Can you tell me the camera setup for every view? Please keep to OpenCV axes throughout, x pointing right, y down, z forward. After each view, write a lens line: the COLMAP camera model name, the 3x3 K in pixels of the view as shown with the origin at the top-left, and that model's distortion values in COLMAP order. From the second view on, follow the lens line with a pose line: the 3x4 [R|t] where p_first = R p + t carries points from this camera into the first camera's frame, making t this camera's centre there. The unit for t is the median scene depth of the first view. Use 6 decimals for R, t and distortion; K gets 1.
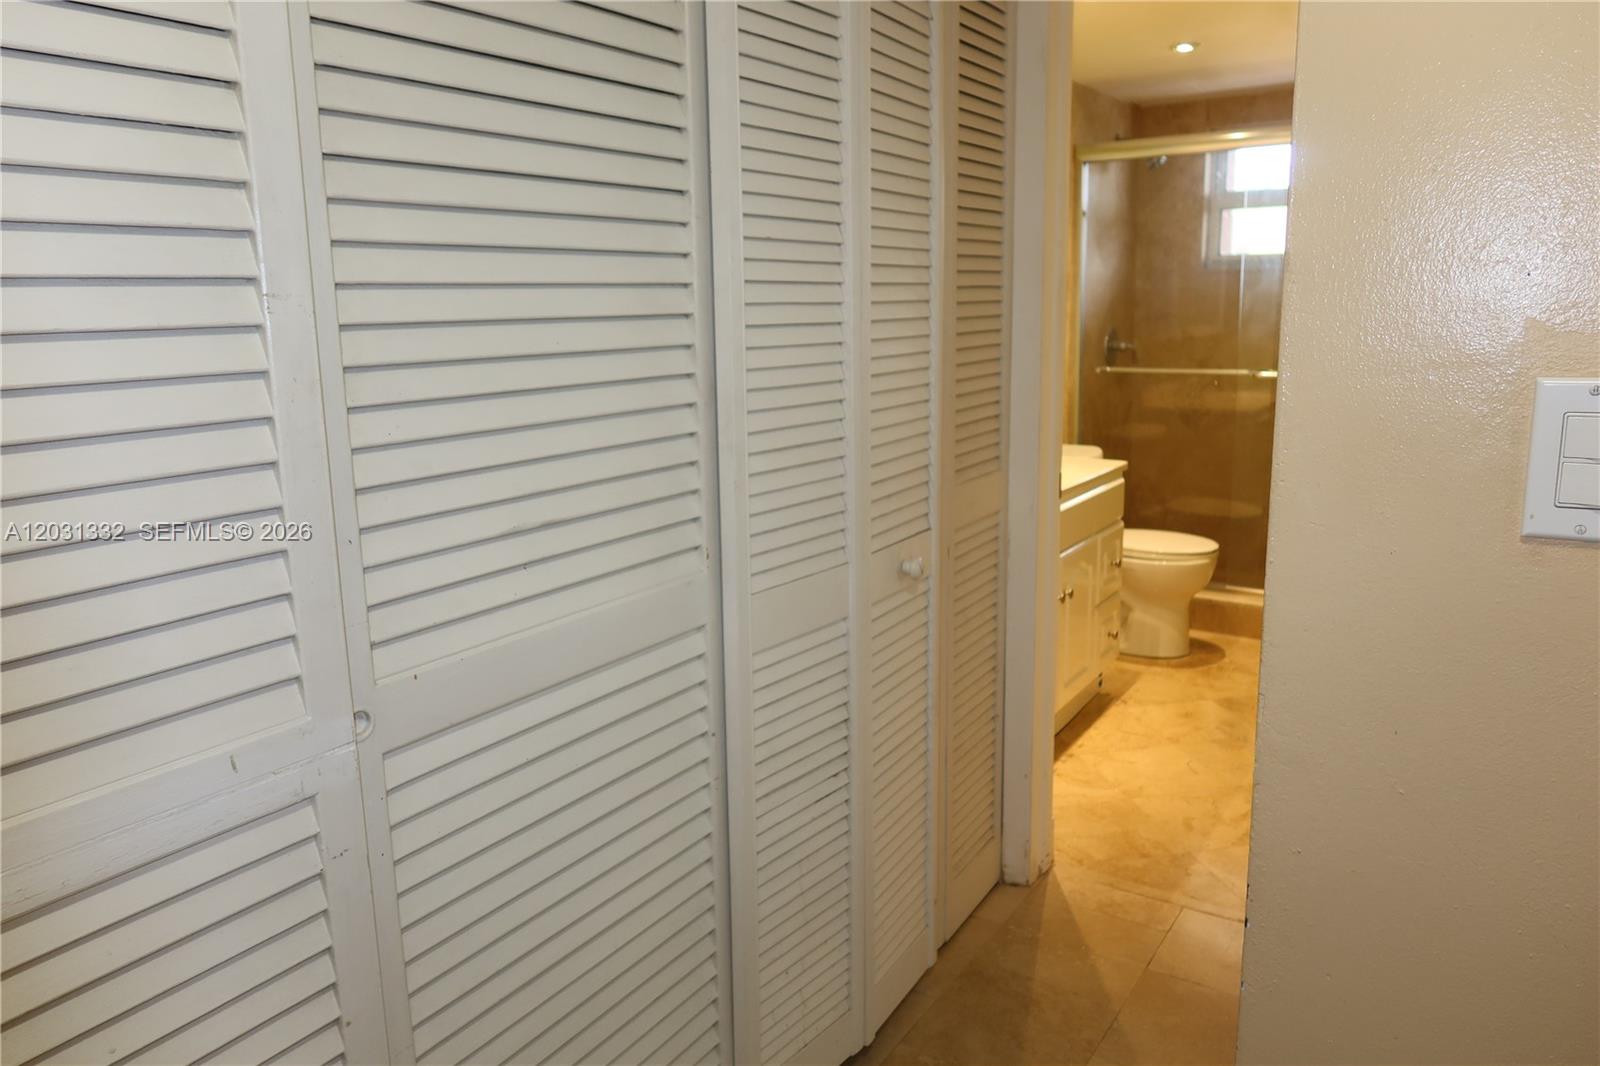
lens RADIAL K [[1107.3, 0, 787.7], [0, 1107.3, 537.9], [0, 0, 1]] dist [-0.007180, -0.008641]
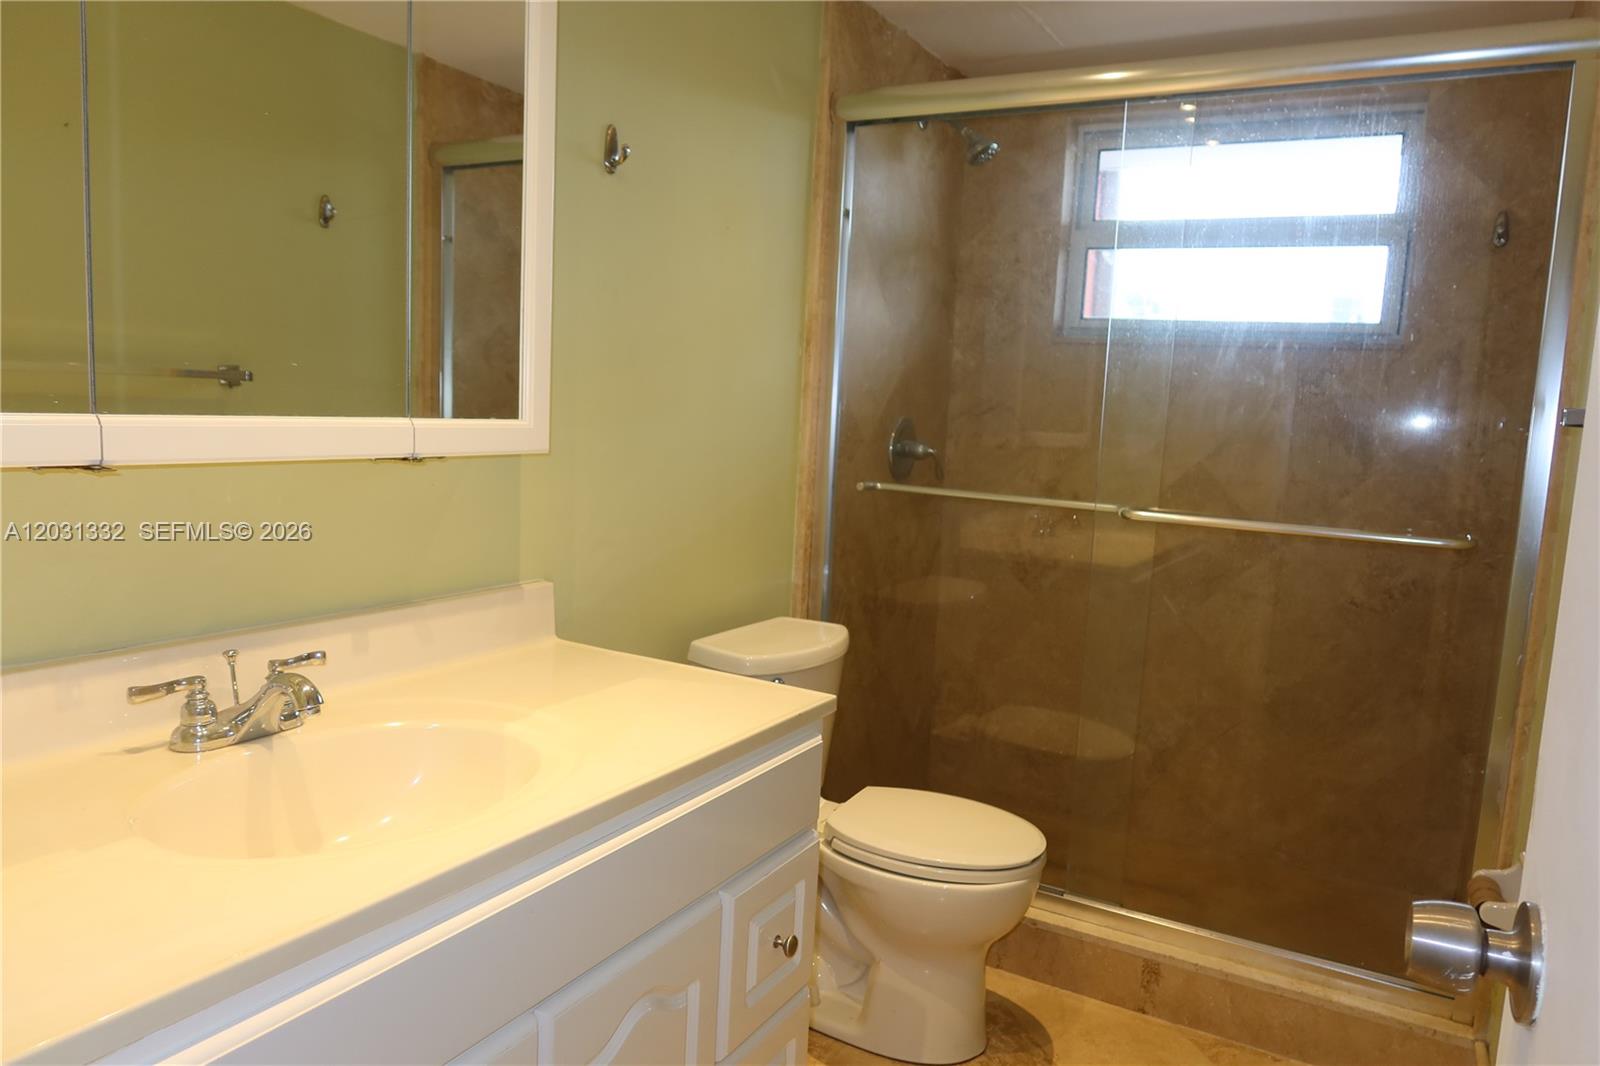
lens RADIAL K [[1108.9, 0, 800.3], [0, 1108.9, 537.7], [0, 0, 1]] dist [-0.025292, 0.009406]
pose [[0.992597, 0.068418, 0.100351, 0.182227], [-0.059045, 0.993860, -0.093571, -0.066394], [-0.106137, 0.086953, 0.990542, 0.416726]]
